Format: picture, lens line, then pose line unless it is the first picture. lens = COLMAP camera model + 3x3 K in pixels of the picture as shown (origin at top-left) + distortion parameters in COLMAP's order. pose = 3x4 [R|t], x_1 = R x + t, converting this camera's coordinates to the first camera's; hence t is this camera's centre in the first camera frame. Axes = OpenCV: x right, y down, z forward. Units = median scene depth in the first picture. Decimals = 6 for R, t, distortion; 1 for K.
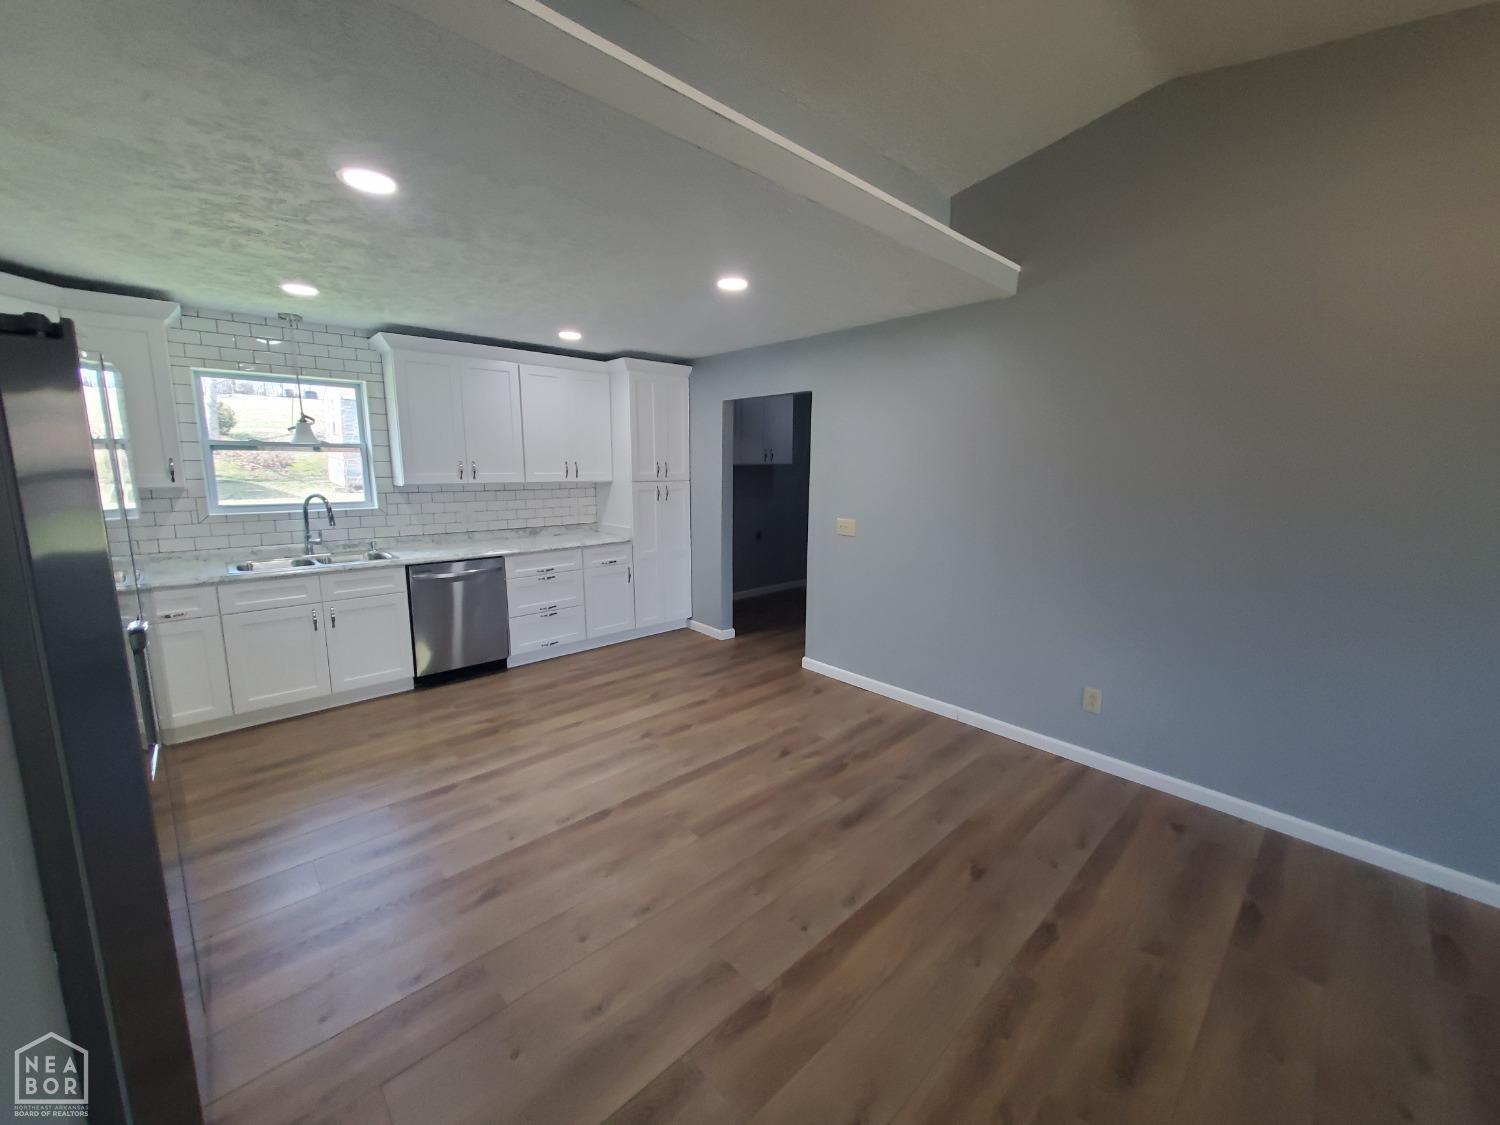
lens RADIAL K [[589.1, 0, 757.9], [0, 589.1, 556.8], [0, 0, 1]] dist [0.000216, -0.000685]
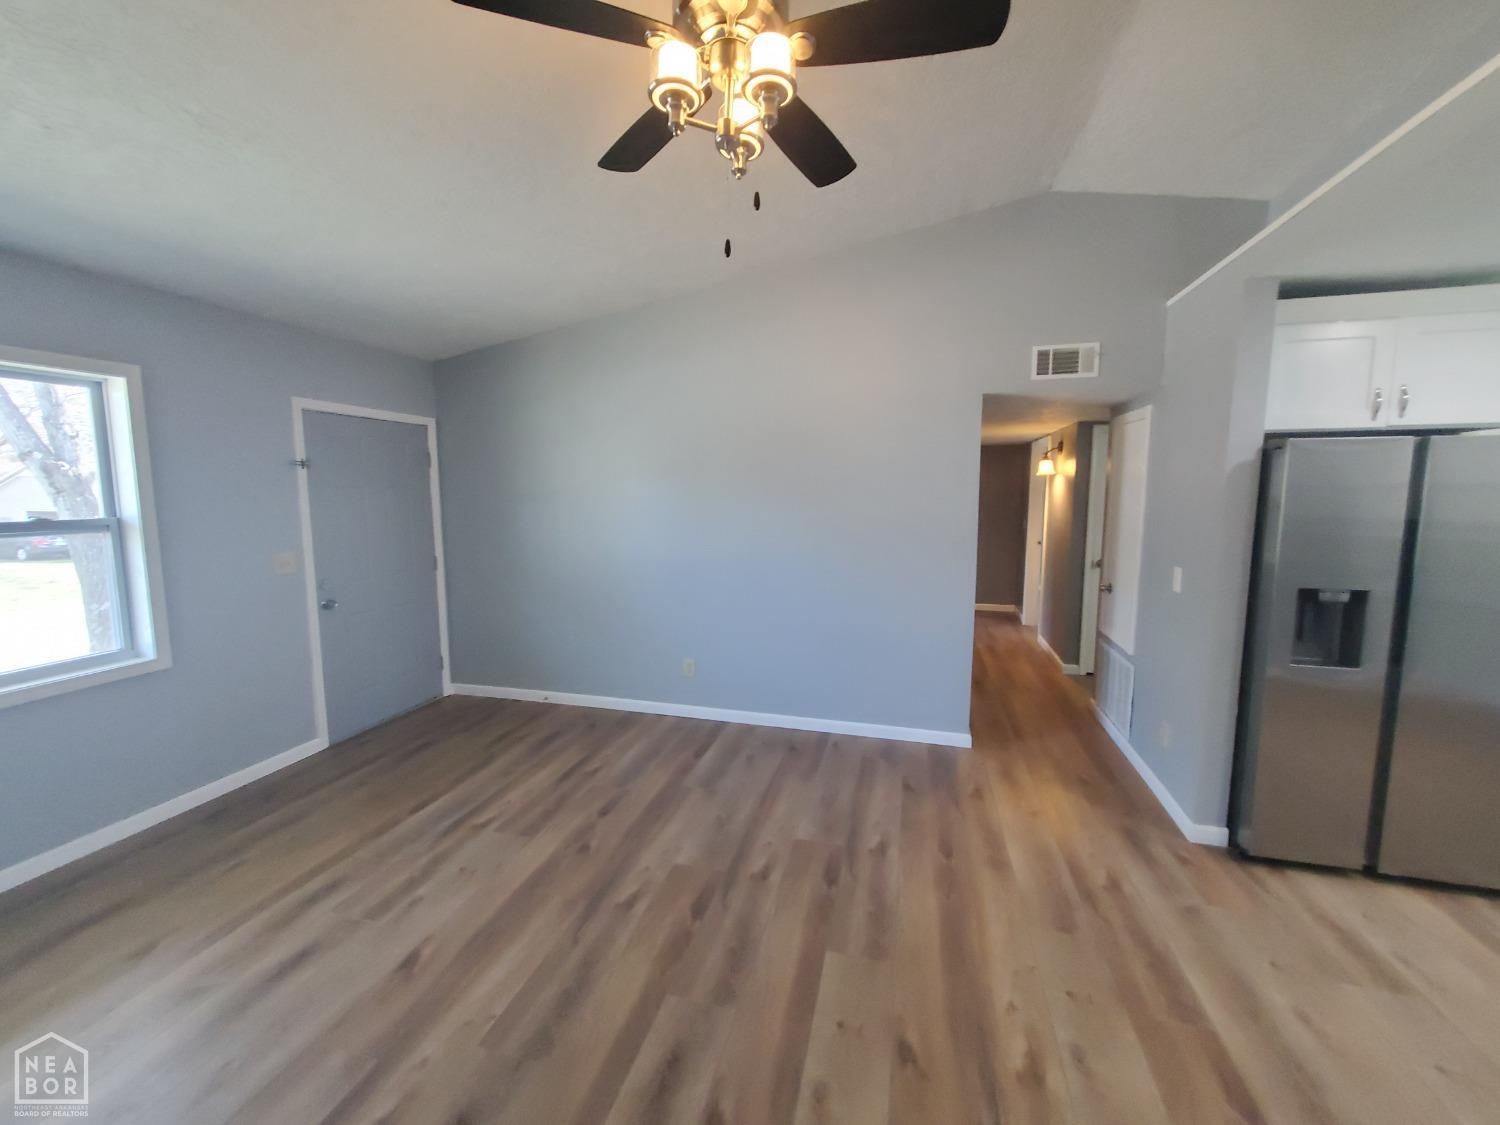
lens RADIAL K [[589.1, 0, 756.0], [0, 589.1, 554.0], [0, 0, 1]] dist [0.000216, -0.000685]
pose [[-0.853365, 0.047771, -0.519120, 0.446001], [-0.089402, 0.967630, 0.236009, -0.081947], [0.513590, 0.247812, -0.821471, 0.482518]]
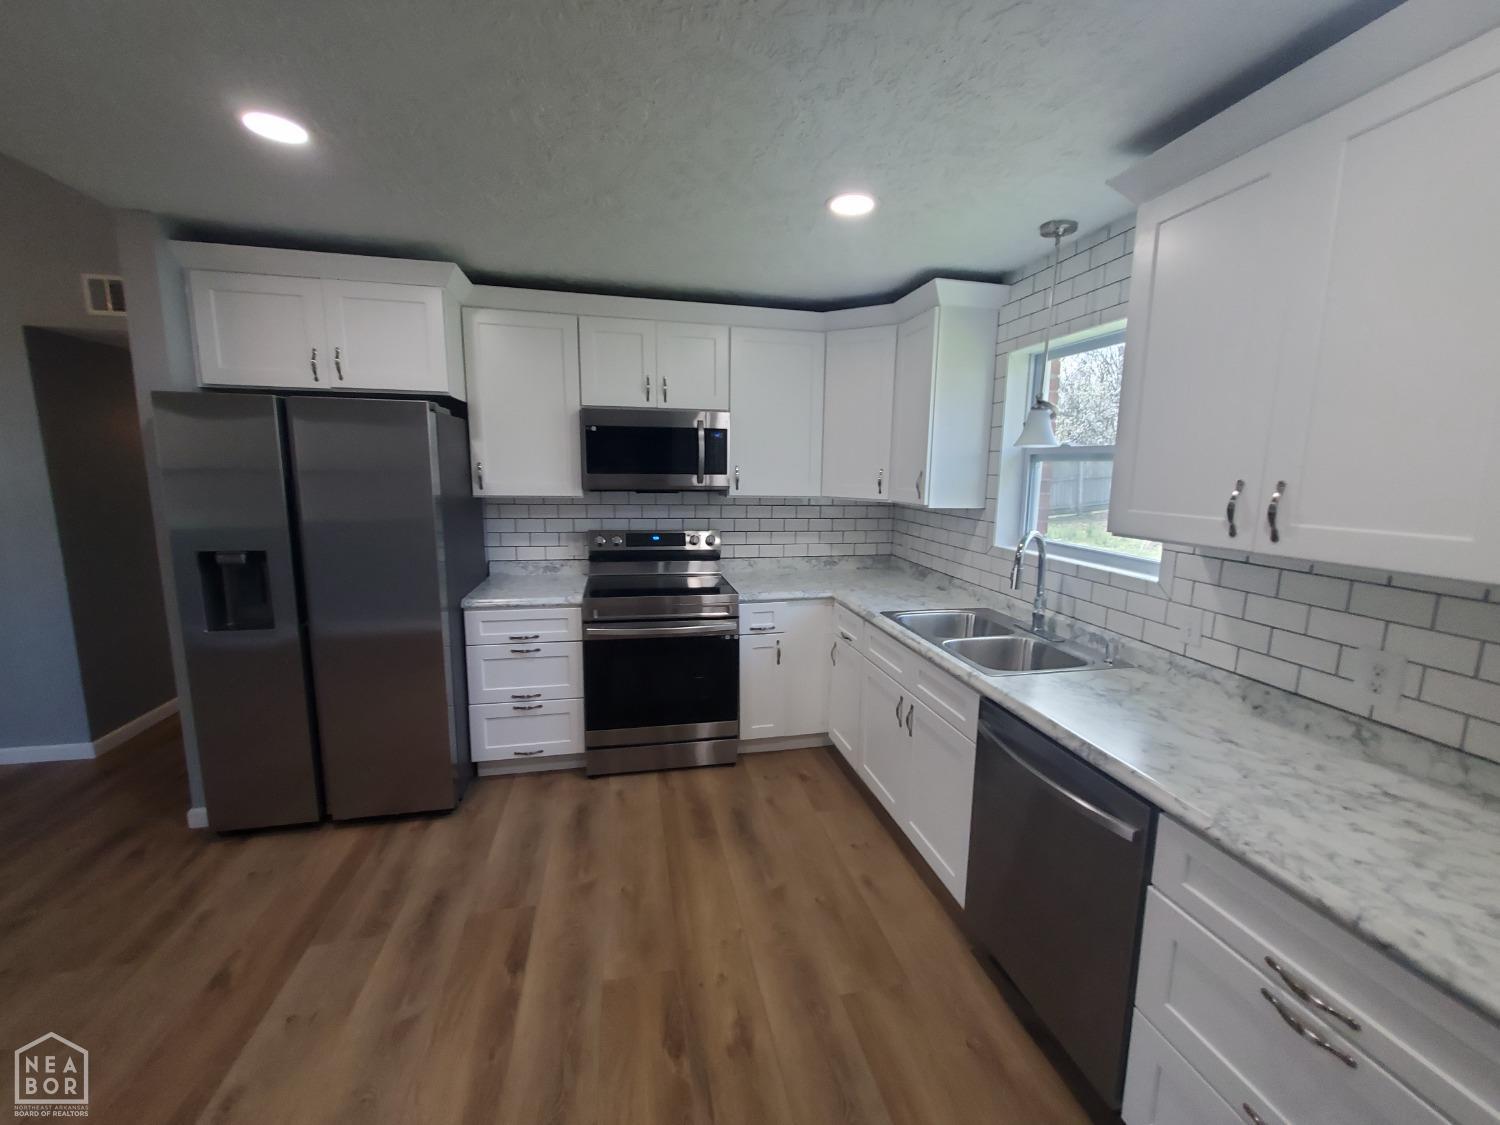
lens RADIAL K [[589.1, 0, 757.1], [0, 589.1, 553.2], [0, 0, 1]] dist [0.000216, -0.000685]
pose [[-0.508369, 0.107356, -0.854421, -0.104690], [-0.158244, 0.963656, 0.215234, -0.160073], [0.846475, 0.244625, -0.472905, 0.993516]]
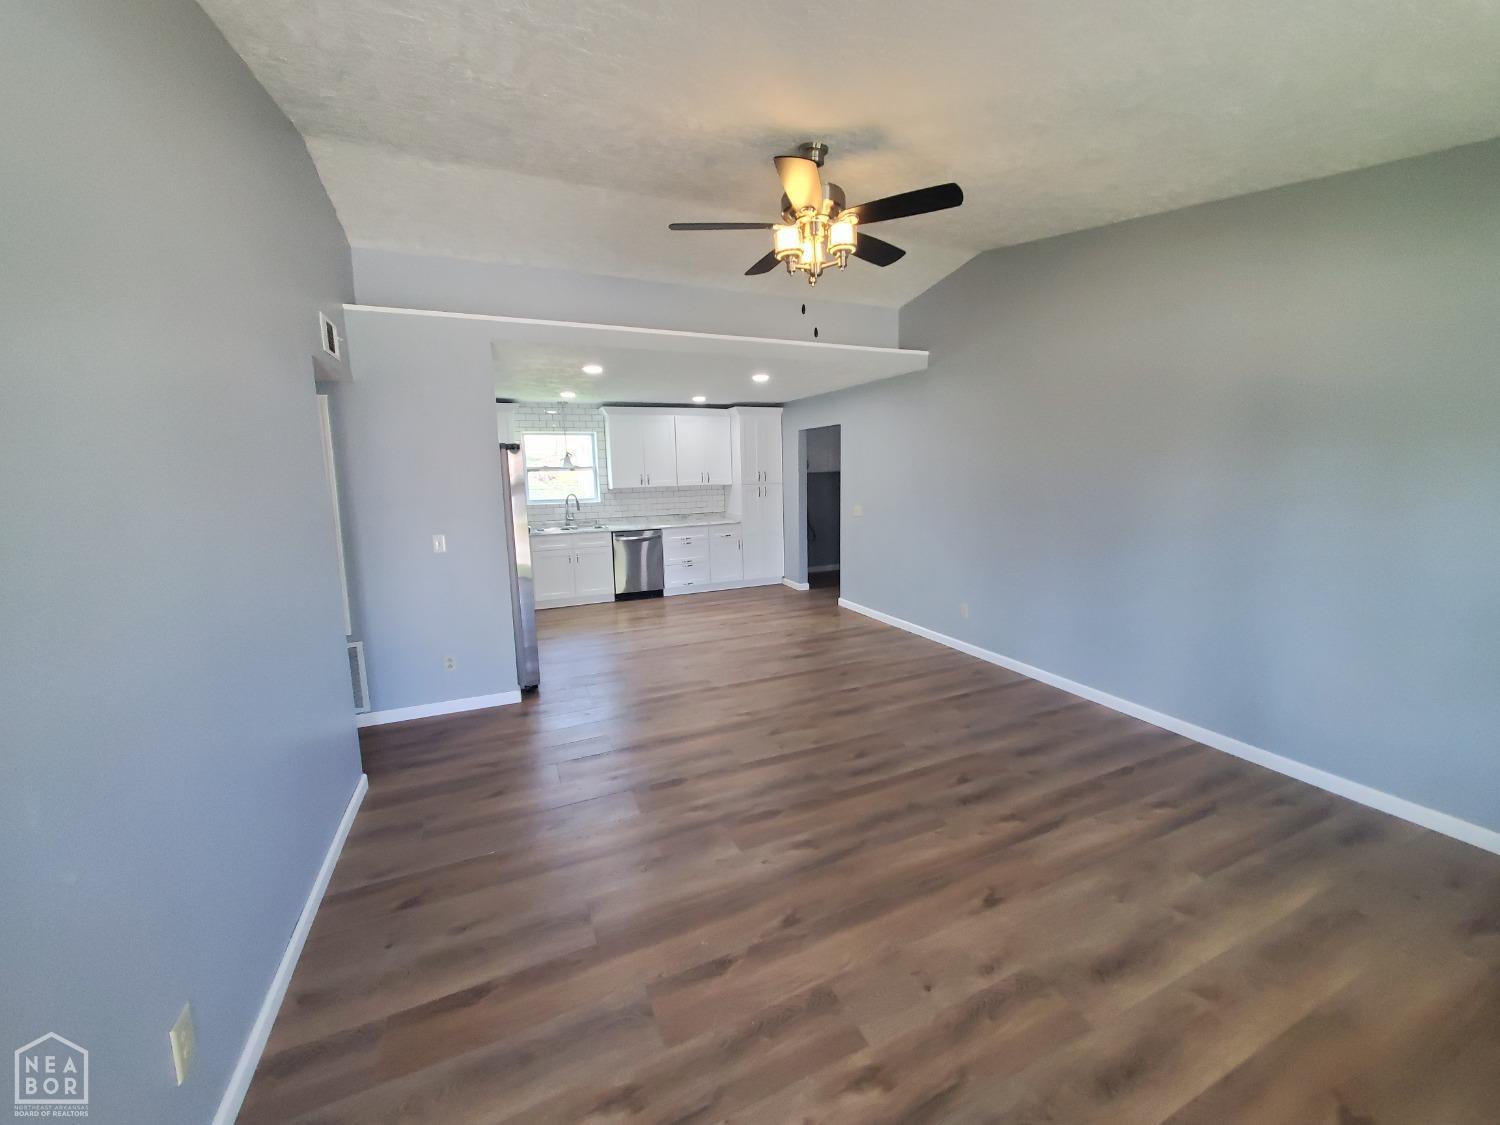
lens RADIAL K [[589.1, 0, 756.9], [0, 589.1, 560.0], [0, 0, 1]] dist [0.000216, -0.000685]
pose [[0.943701, 0.023867, -0.329936, 0.421439], [-0.024760, 0.999692, 0.001496, 0.084756], [0.329871, 0.006758, 0.944002, -0.562743]]
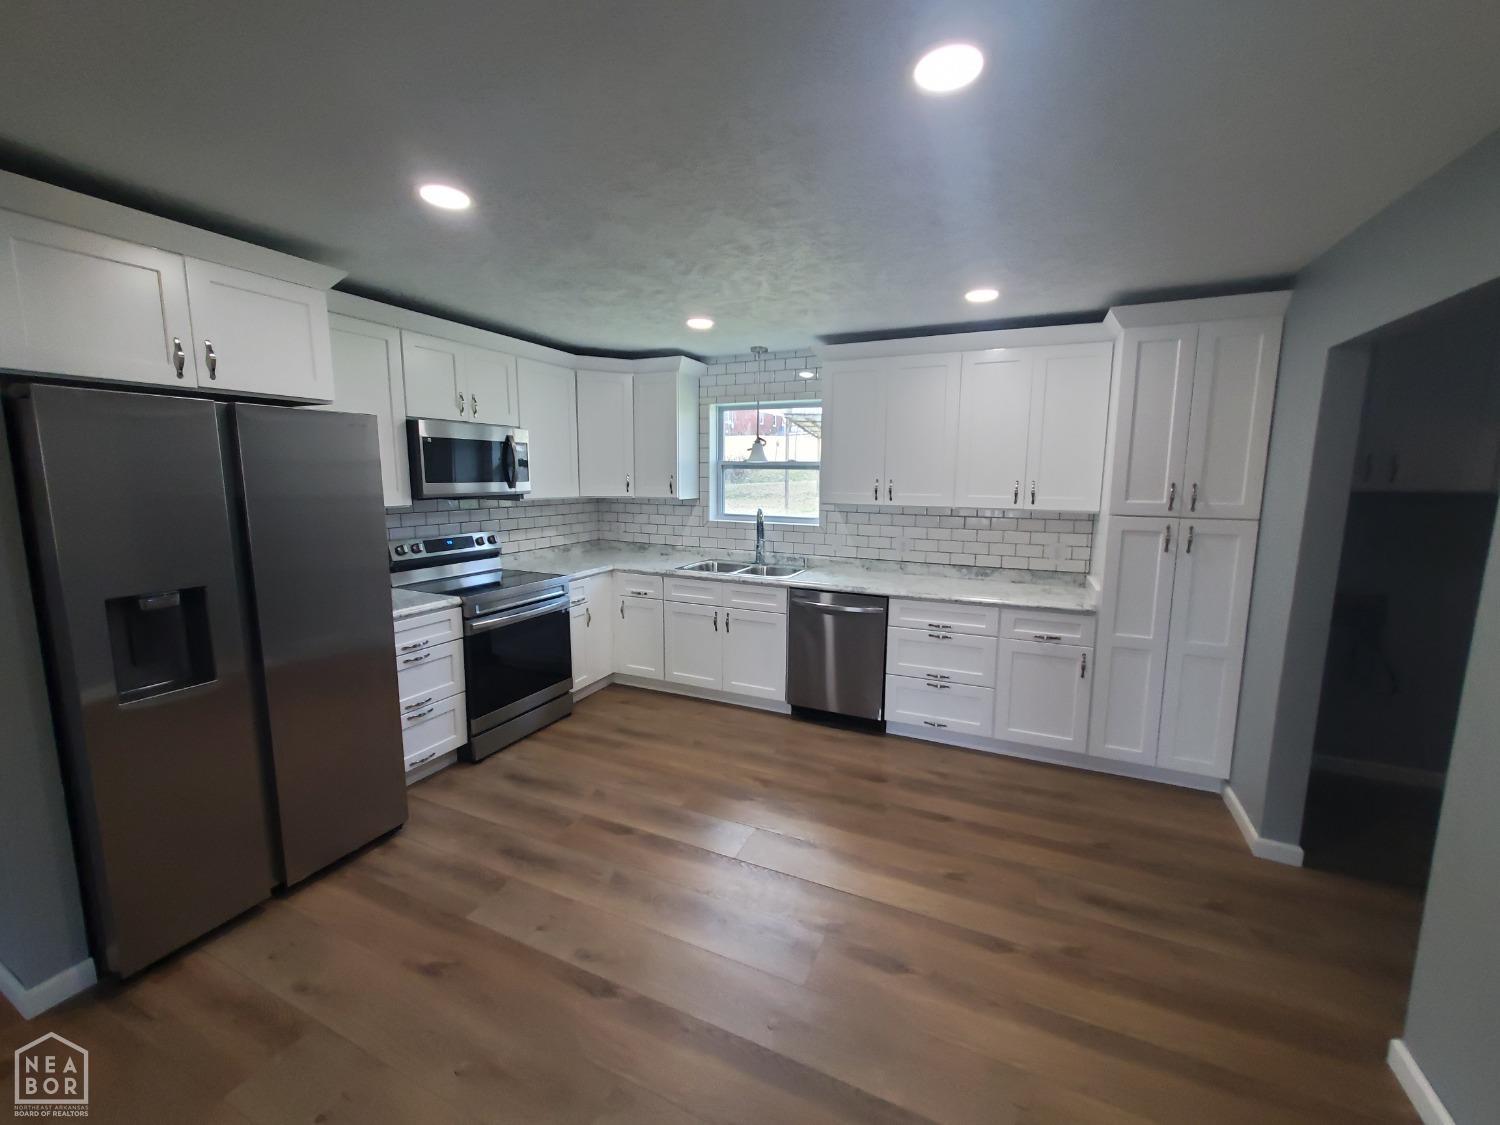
lens RADIAL K [[589.1, 0, 757.8], [0, 589.1, 553.1], [0, 0, 1]] dist [0.000216, -0.000685]
pose [[0.385850, 0.119875, -0.914740, 0.243353], [-0.152658, 0.986150, 0.064839, -0.089709], [0.909843, 0.114624, 0.398806, 0.537967]]
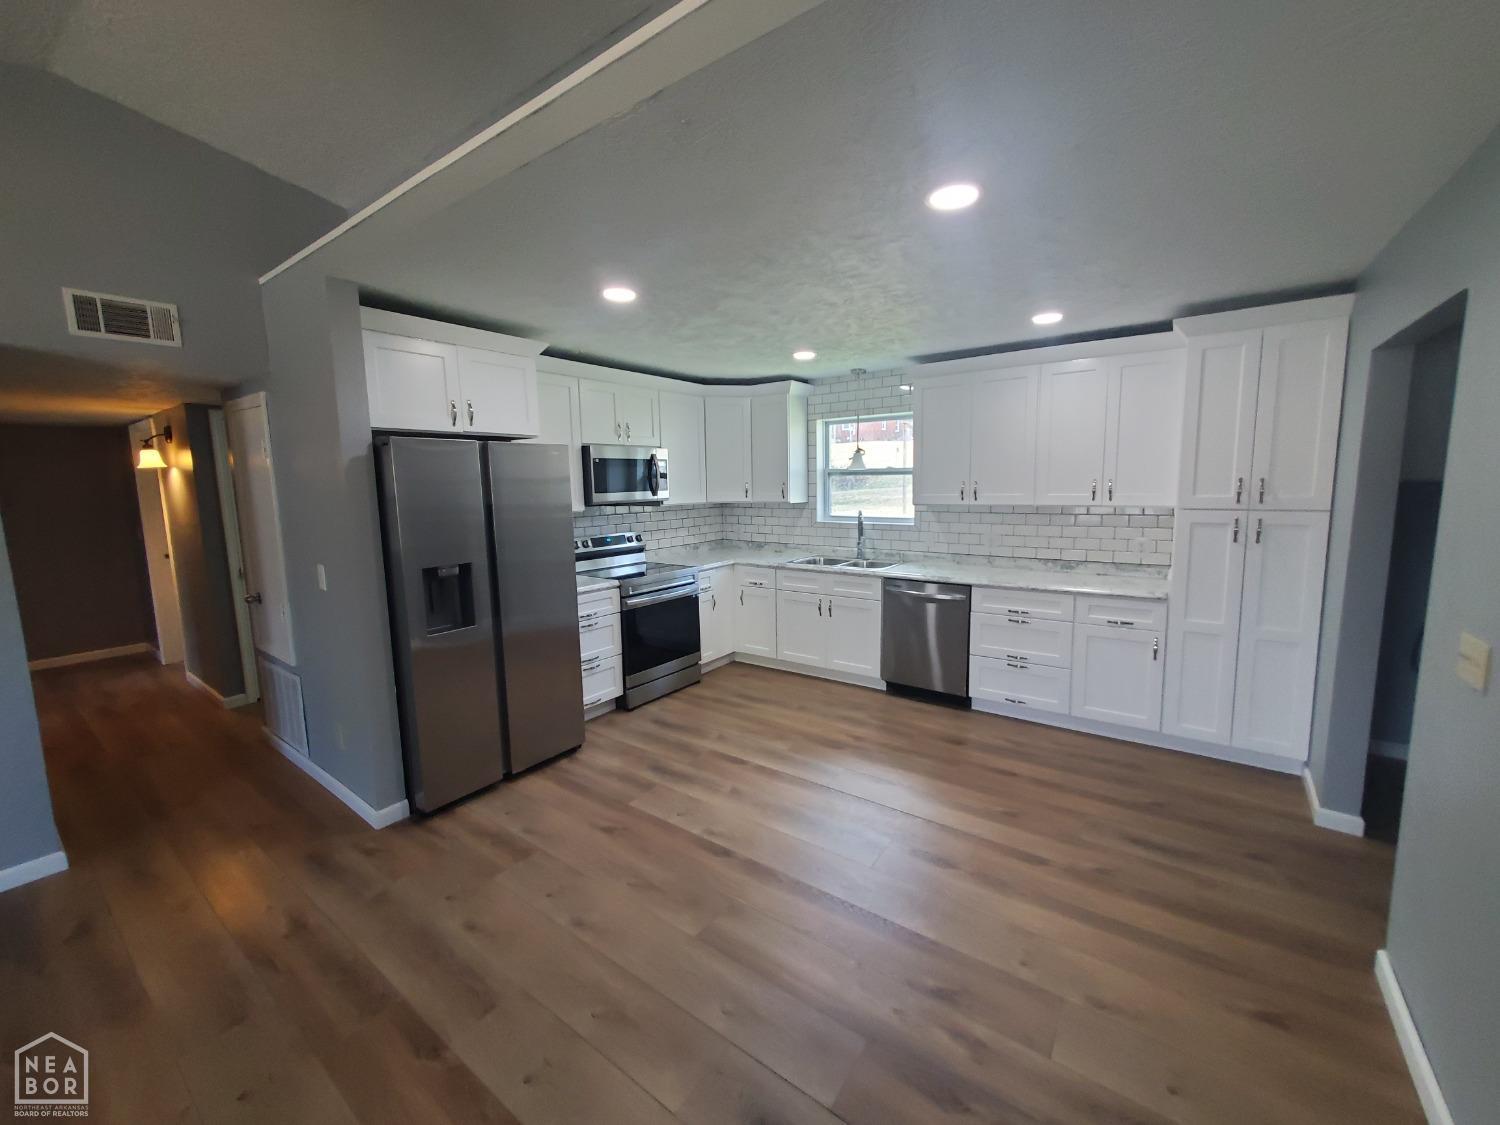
lens RADIAL K [[589.1, 0, 758.4], [0, 589.1, 554.2], [0, 0, 1]] dist [0.000216, -0.000685]
pose [[0.190935, 0.110439, -0.975370, 0.407353], [-0.137755, 0.986832, 0.084771, -0.085022], [0.971889, 0.118176, 0.203634, 0.519586]]
